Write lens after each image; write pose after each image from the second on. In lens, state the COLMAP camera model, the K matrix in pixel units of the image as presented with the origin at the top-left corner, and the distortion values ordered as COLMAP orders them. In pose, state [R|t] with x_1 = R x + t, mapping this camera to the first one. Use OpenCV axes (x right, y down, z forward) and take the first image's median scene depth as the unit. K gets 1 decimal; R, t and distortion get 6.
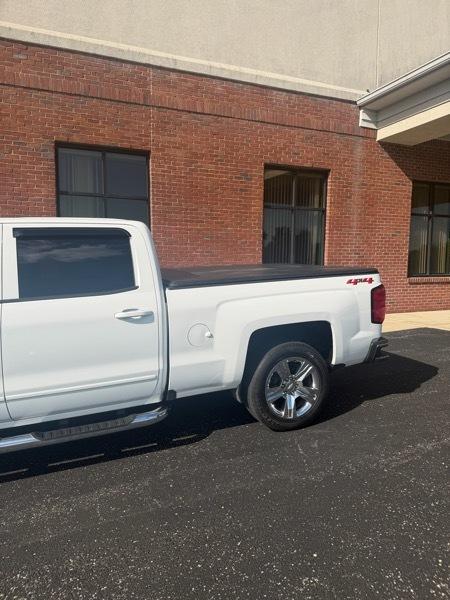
lens RADIAL K [[420.6, 0, 228.5], [0, 420.6, 300.6], [0, 0, 1]] dist [0.048847, -0.069291]
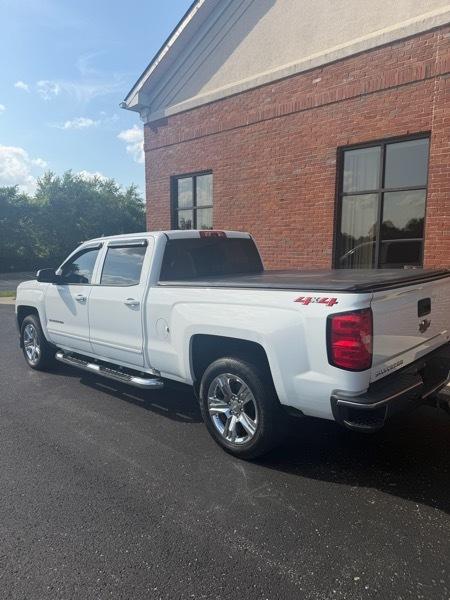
lens RADIAL K [[418.1, 0, 224.0], [0, 418.1, 300.6], [0, 0, 1]] dist [0.120005, -0.180640]
pose [[0.385770, 0.112574, -0.915701, 0.511002], [-0.094954, 0.992102, 0.081964, -0.051081], [0.917696, 0.055330, 0.393412, 0.331548]]
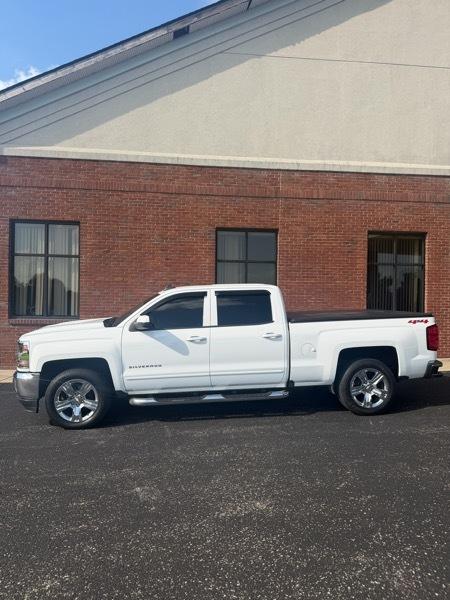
lens RADIAL K [[418.1, 0, 224.0], [0, 418.1, 300.6], [0, 0, 1]] dist [0.120005, -0.180640]
pose [[0.957120, 0.002191, -0.289684, 0.049346], [-0.033045, 0.994270, -0.101661, 0.032859], [0.287801, 0.106874, 0.951708, -0.379393]]
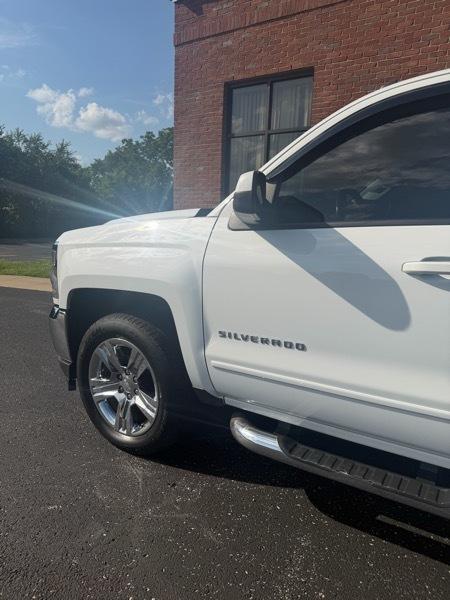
lens RADIAL K [[427.7, 0, 226.2], [0, 427.7, 301.2], [0, 0, 1]] dist [-0.001018, -0.009209]
pose [[0.543720, 0.160935, -0.823692, -0.127722], [-0.111295, 0.986601, 0.119299, 0.028979], [0.831855, 0.026807, 0.554346, 0.194186]]
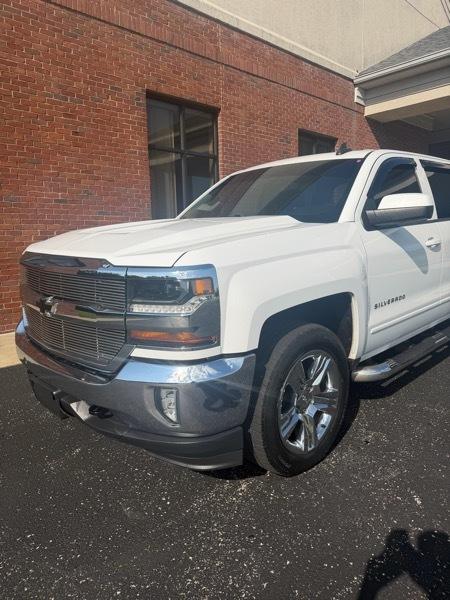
lens RADIAL K [[427.7, 0, 226.2], [0, 427.7, 301.2], [0, 0, 1]] dist [-0.001018, -0.009209]
pose [[0.931053, -0.081658, 0.355629, -0.618375], [0.064855, 0.996153, 0.058939, 0.047503], [-0.359073, -0.031811, 0.932767, 0.035356]]
